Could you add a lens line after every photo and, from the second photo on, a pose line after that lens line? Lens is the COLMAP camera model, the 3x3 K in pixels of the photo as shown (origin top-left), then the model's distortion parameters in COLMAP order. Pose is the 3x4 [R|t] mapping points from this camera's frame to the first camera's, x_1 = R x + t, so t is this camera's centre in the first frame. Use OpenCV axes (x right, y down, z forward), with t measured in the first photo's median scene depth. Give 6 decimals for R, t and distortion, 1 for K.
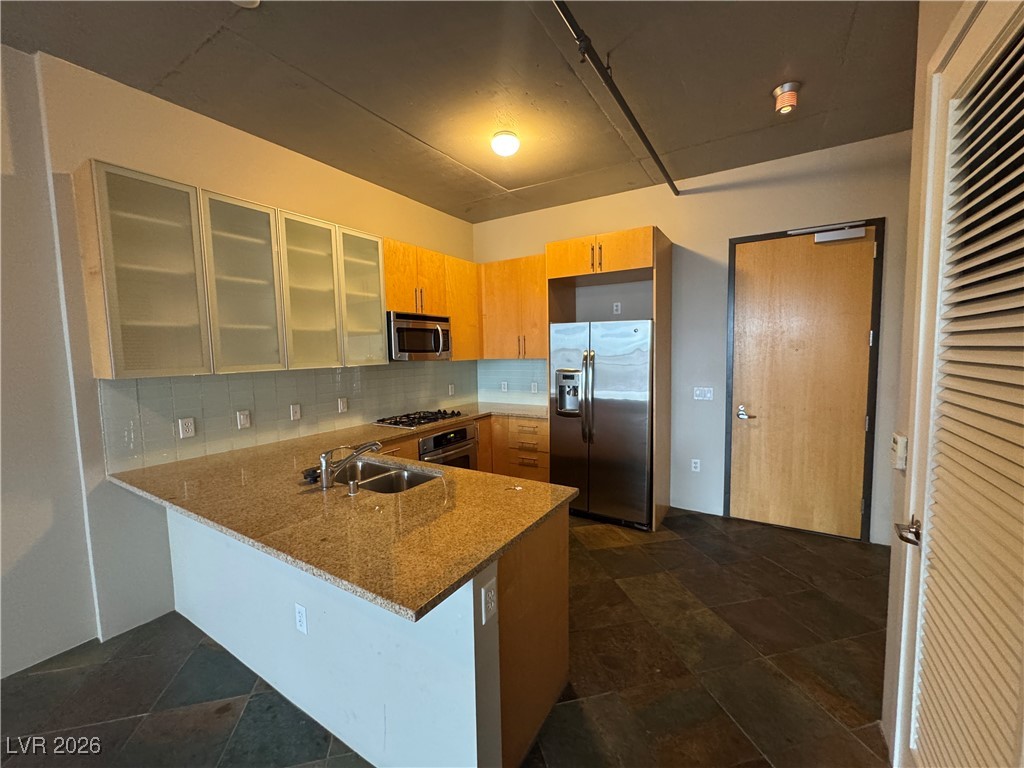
lens RADIAL K [[410.7, 0, 505.6], [0, 410.7, 382.8], [0, 0, 1]] dist [-0.003166, -0.001060]
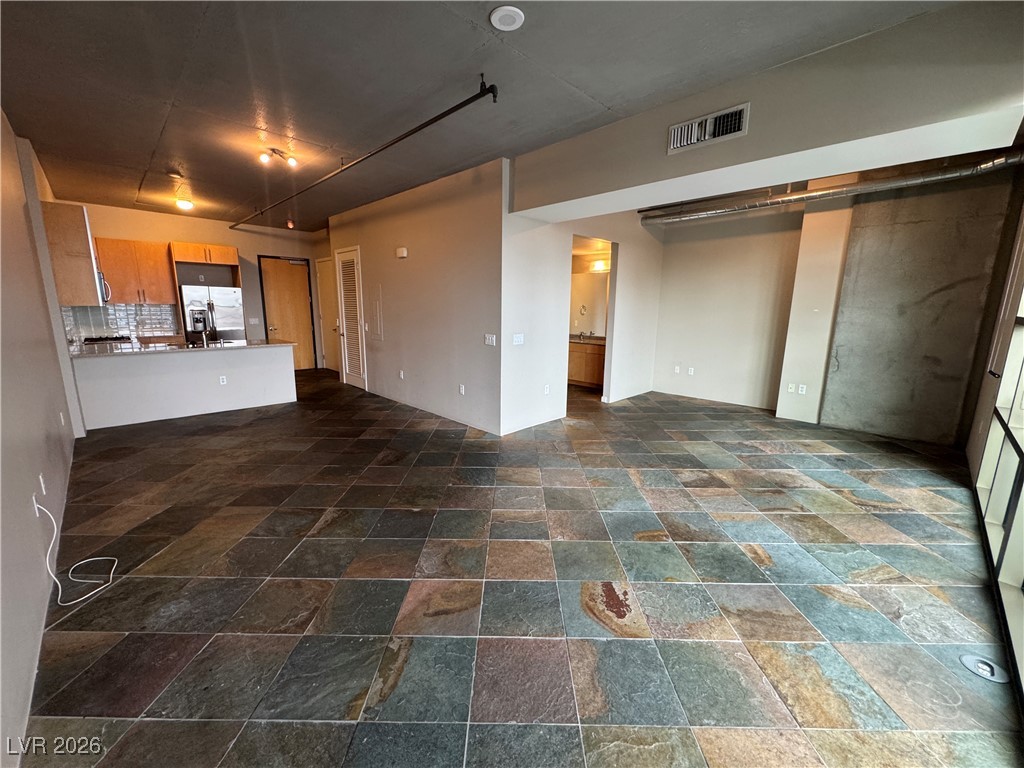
lens RADIAL K [[410.7, 0, 507.7], [0, 410.7, 383.8], [0, 0, 1]] dist [-0.003166, -0.001060]
pose [[0.220568, -0.159785, 0.962195, -1.587724], [0.062548, 0.986777, 0.149529, 0.124652], [-0.973364, 0.027202, 0.227646, -0.957775]]
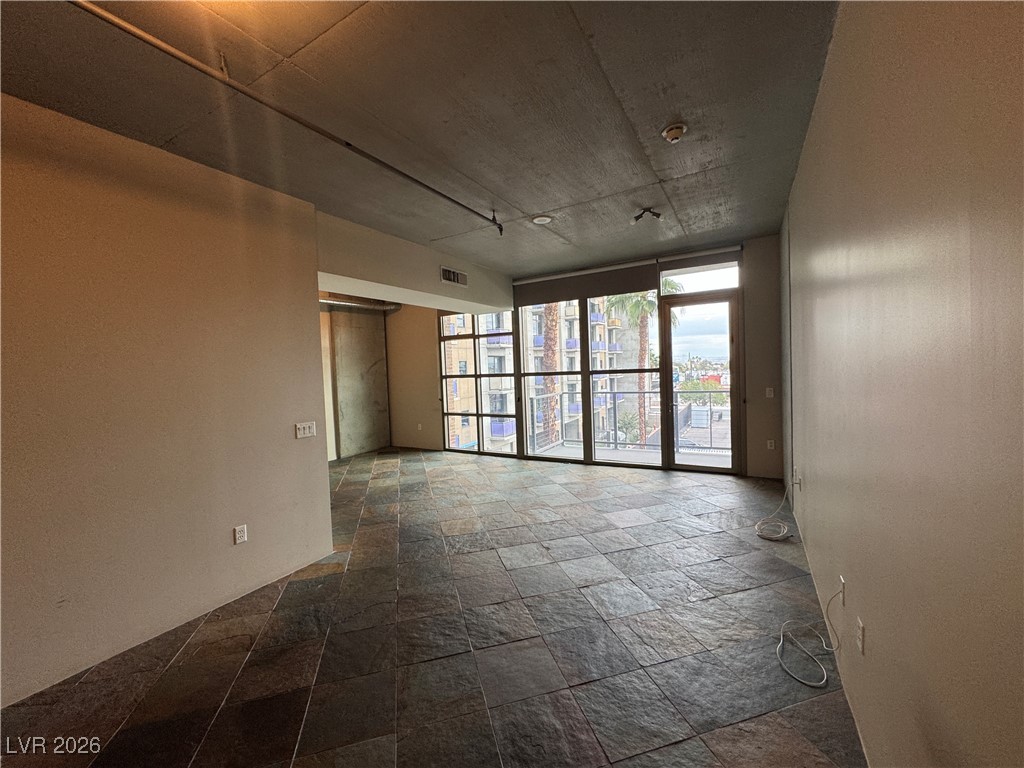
lens RADIAL K [[410.7, 0, 512.7], [0, 410.7, 380.7], [0, 0, 1]] dist [-0.003166, -0.001060]
pose [[-0.996497, 0.065121, -0.052466, -0.722988], [0.058946, 0.991992, 0.111698, -0.012265], [0.059320, 0.108214, -0.992356, 0.373610]]
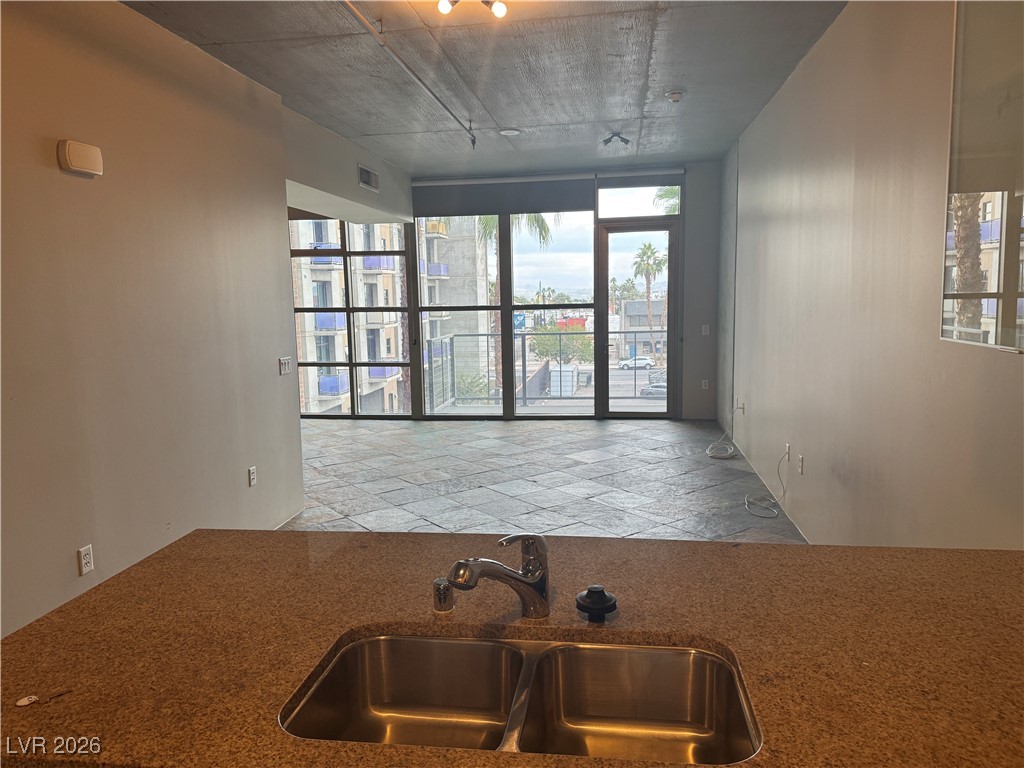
lens RADIAL K [[718.3, 0, 514.3], [0, 718.3, 383.9], [0, 0, 1]] dist [0.067653, -0.081236]
pose [[-0.907397, 0.093605, -0.409718, -0.068801], [0.008661, 0.978840, 0.204446, -0.084377], [0.420185, 0.181965, -0.889007, 0.946394]]
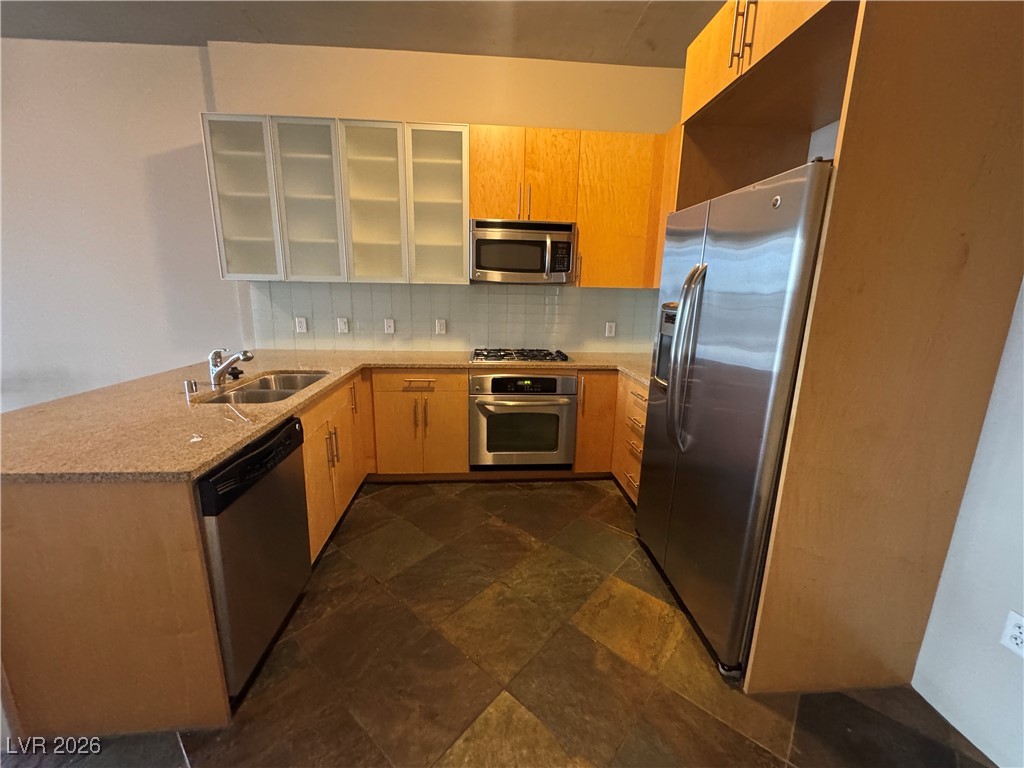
lens RADIAL K [[410.7, 0, 508.9], [0, 410.7, 381.2], [0, 0, 1]] dist [-0.003166, -0.001060]
pose [[0.595455, 0.204594, -0.776901, 0.483143], [-0.097877, 0.978301, 0.182614, -0.011966], [0.797405, -0.032698, 0.602559, 0.556294]]
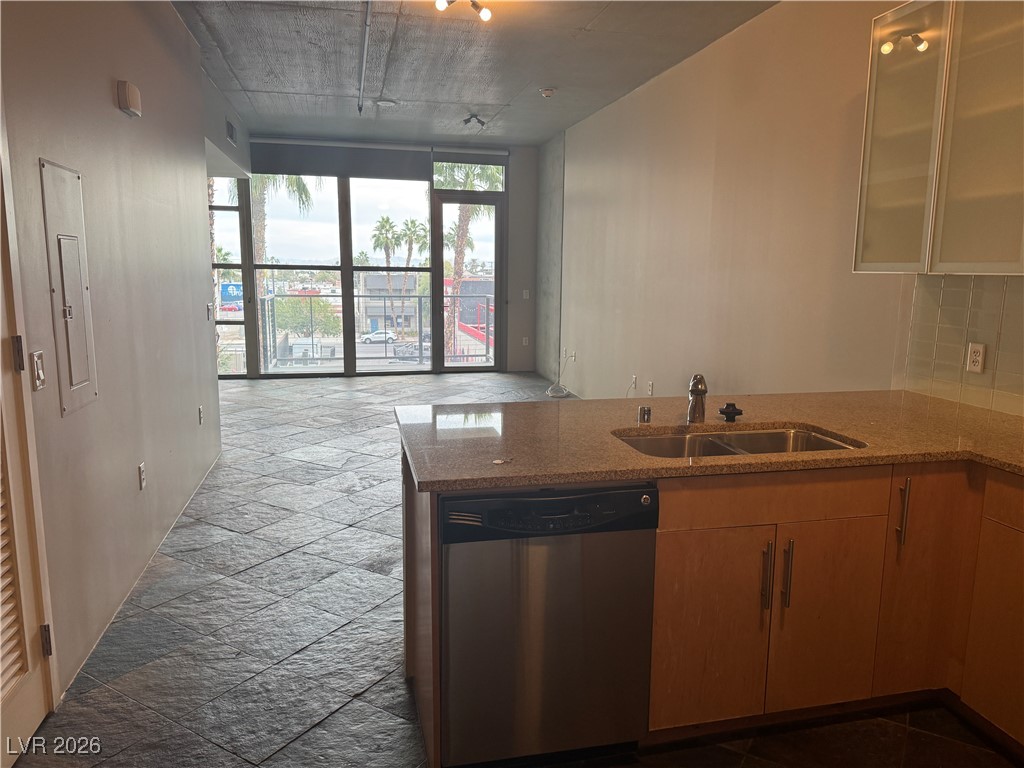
lens RADIAL K [[718.3, 0, 516.0], [0, 718.3, 388.4], [0, 0, 1]] dist [0.067653, -0.081236]
pose [[-0.695902, 0.133993, -0.705525, 0.420169], [-0.051736, 0.970532, 0.235354, -0.058851], [0.716270, 0.200284, -0.668463, 0.949421]]
